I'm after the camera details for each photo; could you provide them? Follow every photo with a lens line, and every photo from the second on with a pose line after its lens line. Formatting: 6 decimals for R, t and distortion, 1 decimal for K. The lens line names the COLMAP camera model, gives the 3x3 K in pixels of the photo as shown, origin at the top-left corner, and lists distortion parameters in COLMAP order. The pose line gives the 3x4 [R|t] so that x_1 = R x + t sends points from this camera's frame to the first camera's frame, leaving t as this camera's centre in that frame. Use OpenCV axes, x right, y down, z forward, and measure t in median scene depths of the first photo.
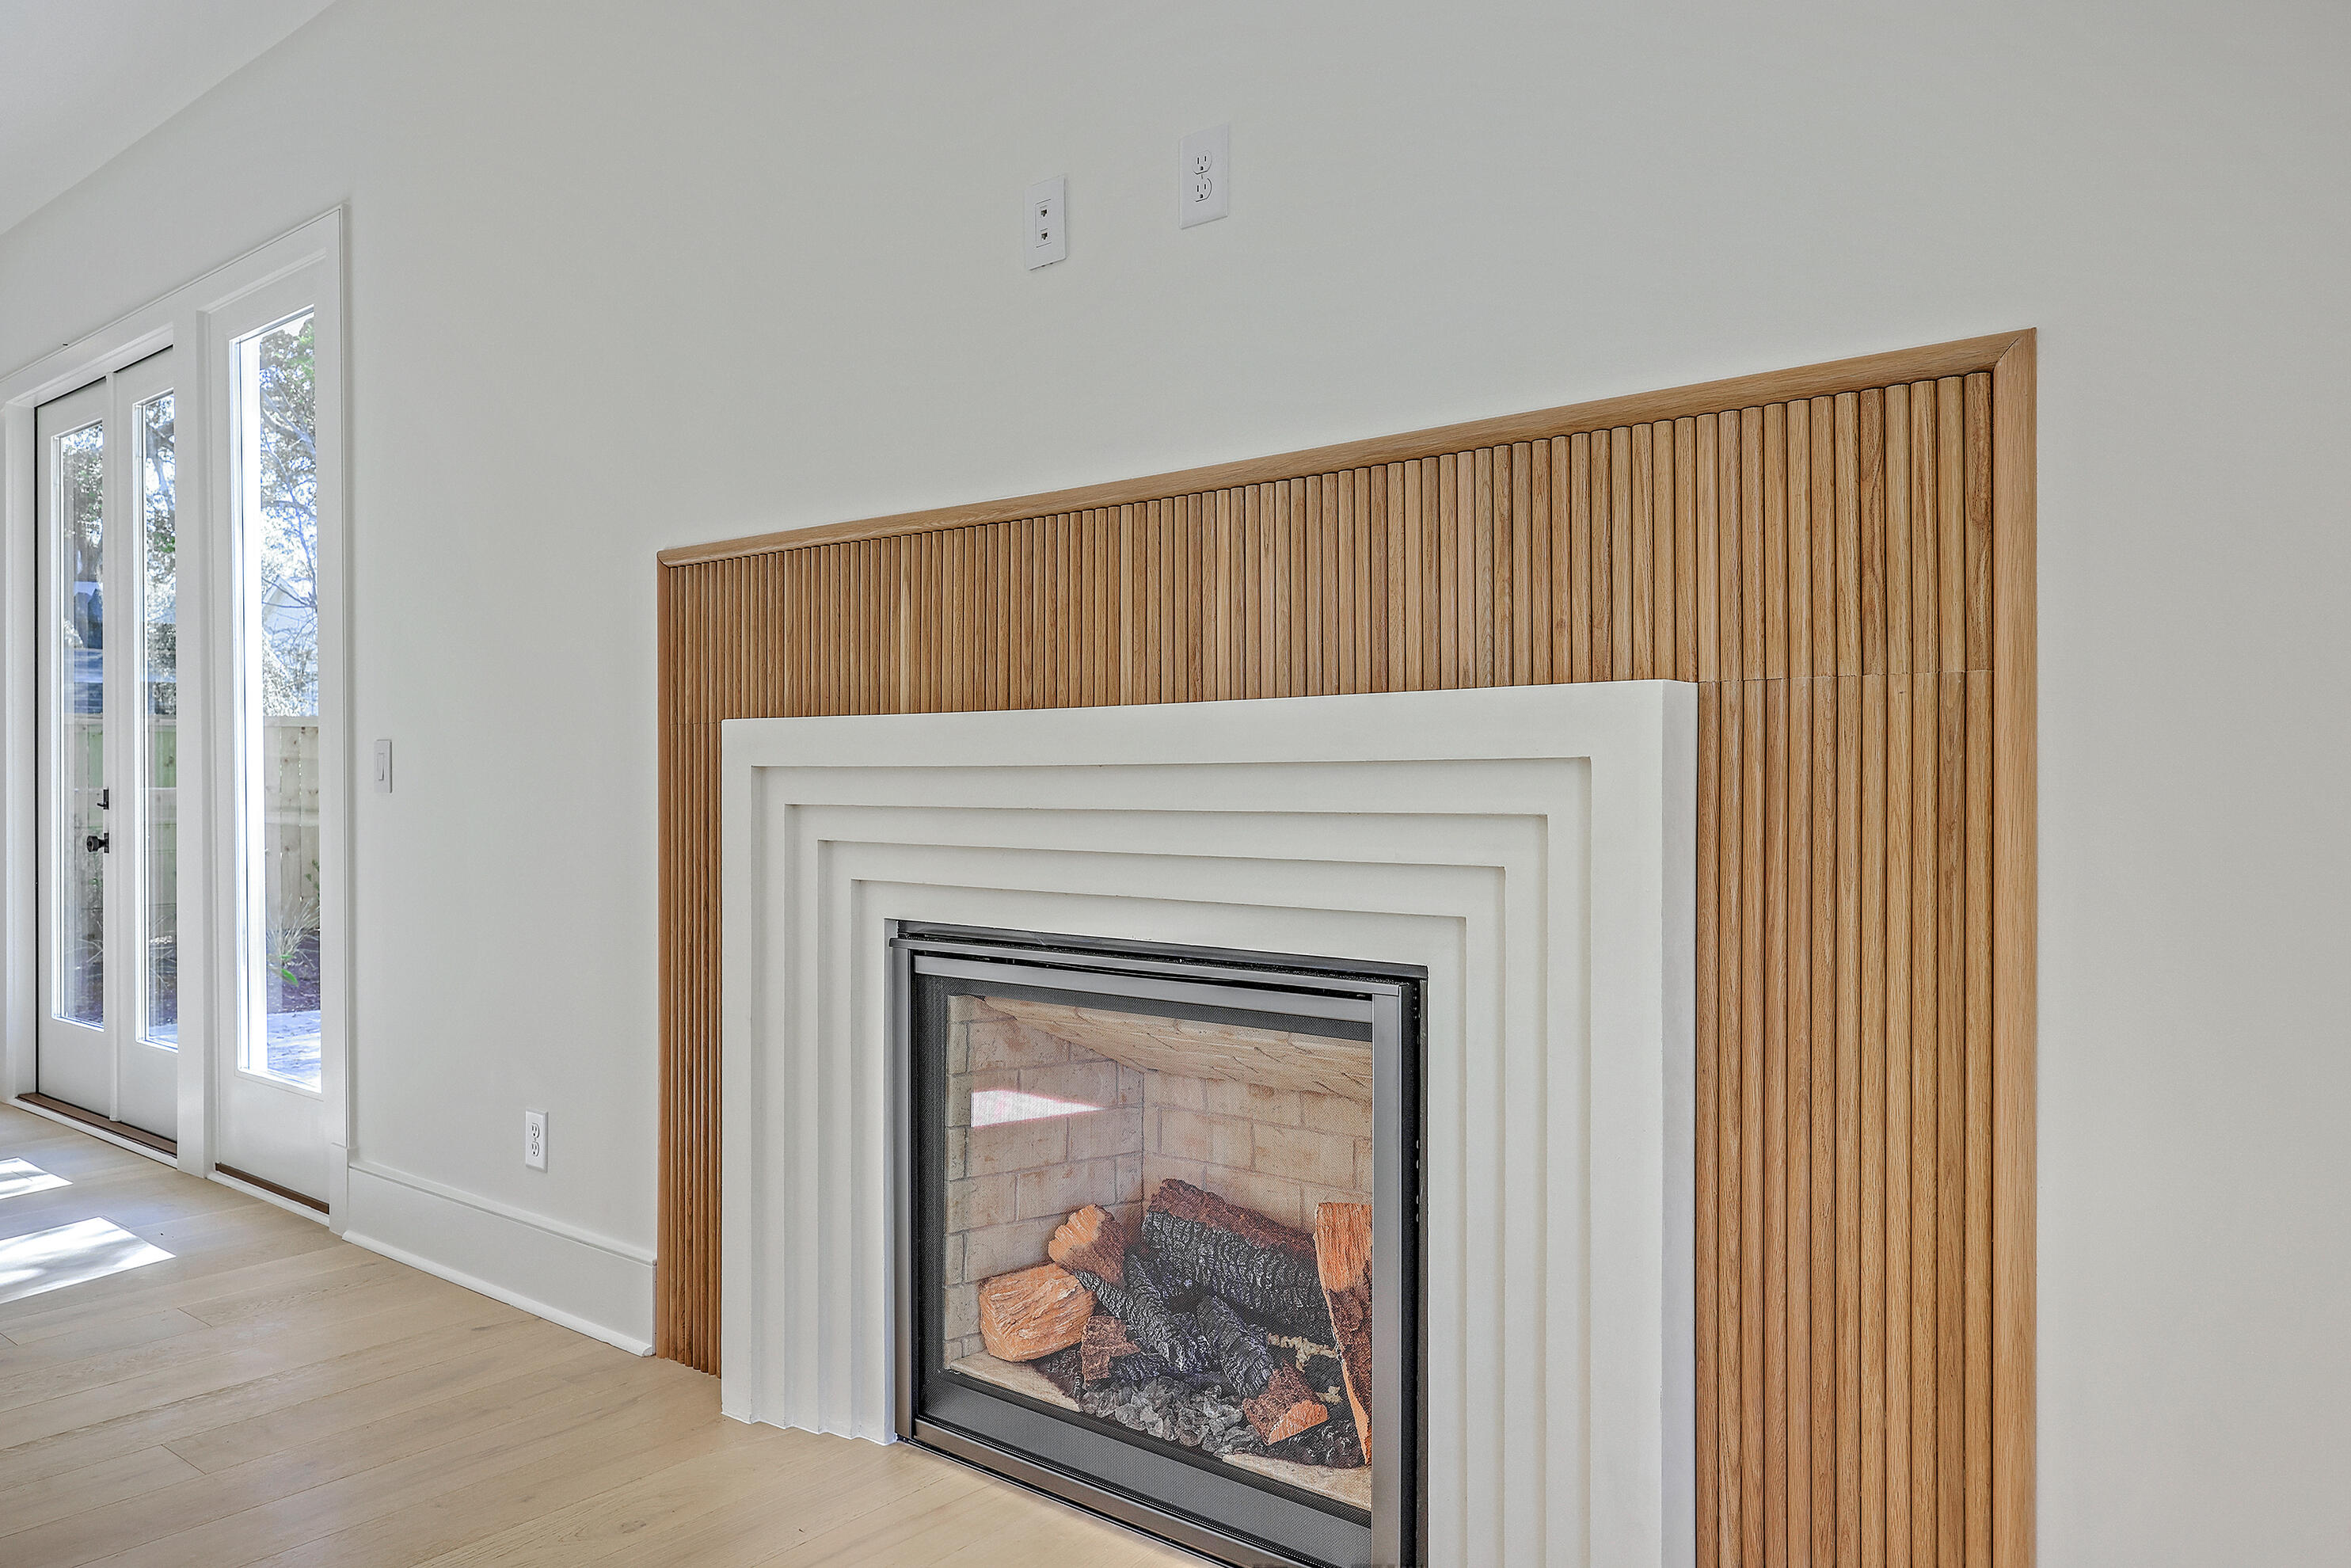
lens RADIAL K [[1603.8, 0, 1175.5], [0, 1603.8, 784.0], [0, 0, 1]] dist [0.000606, 0.000089]
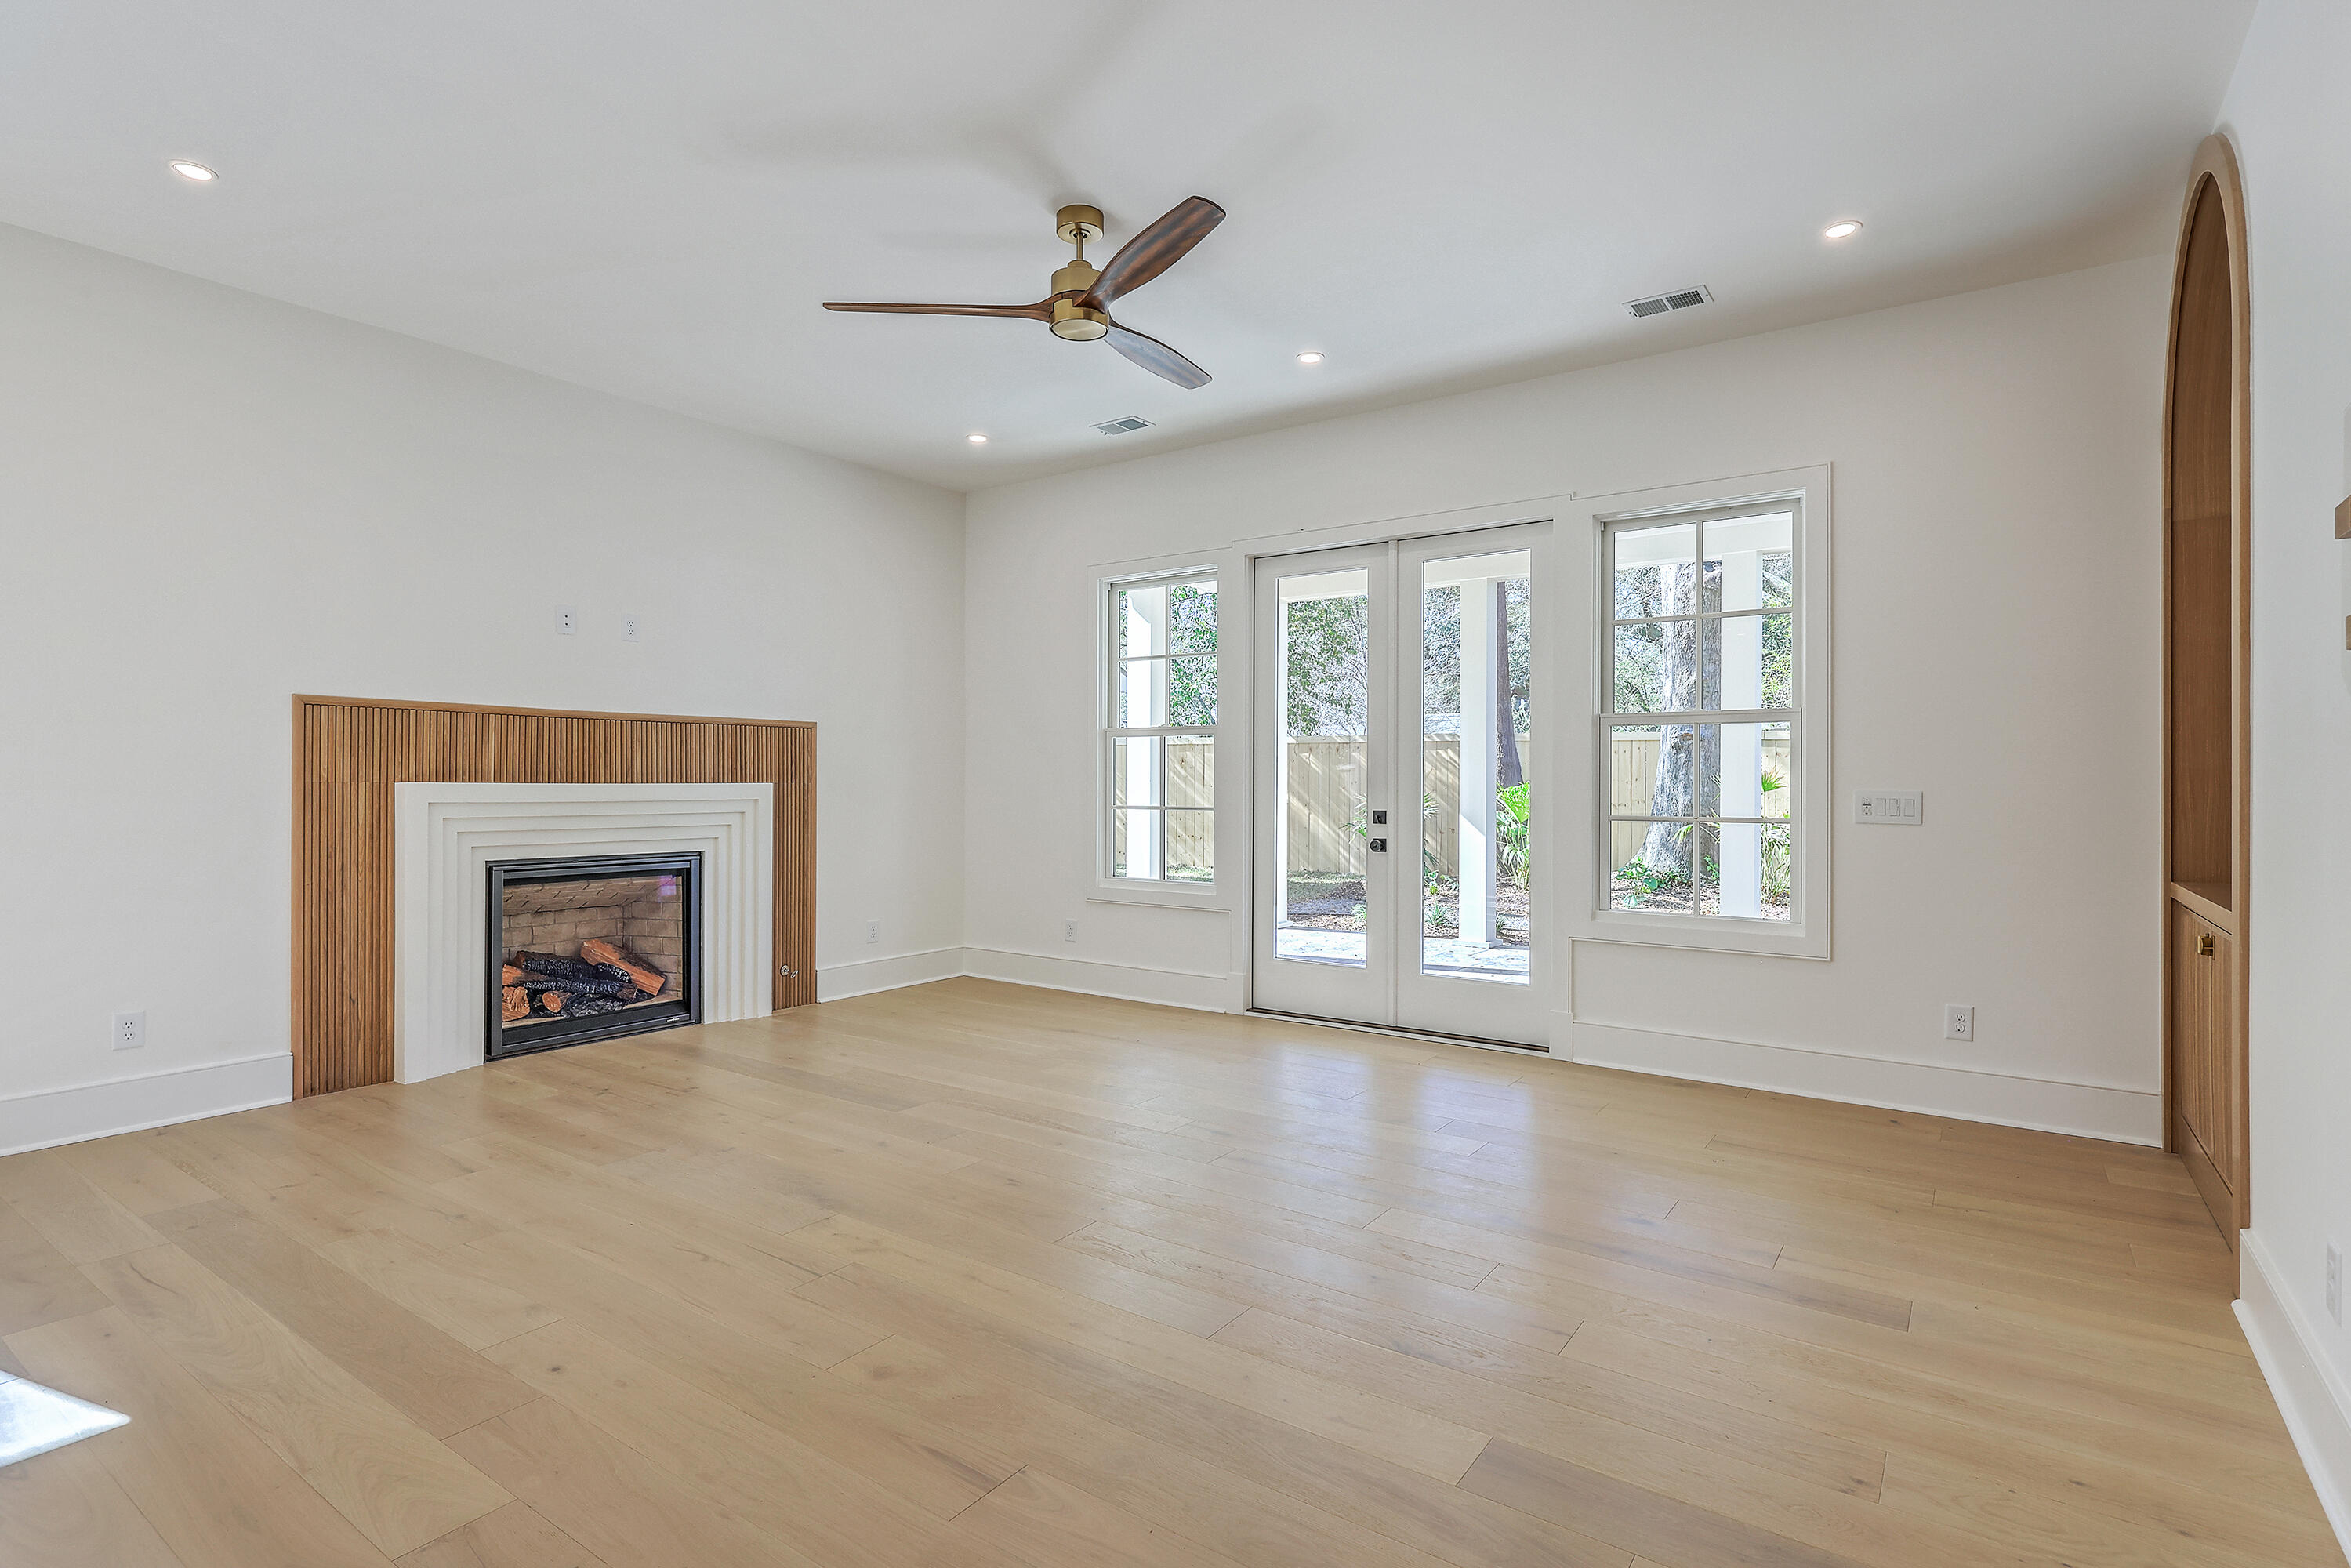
lens RADIAL K [[1150.4, 0, 1175.5], [0, 1150.4, 784.0], [0, 0, 1]] dist [-0.000120, -0.000026]
pose [[-0.071152, 0.006196, 0.997446, -2.542735], [-0.001729, 0.999978, -0.006335, -0.036006], [-0.997464, -0.002175, -0.071140, 0.020631]]
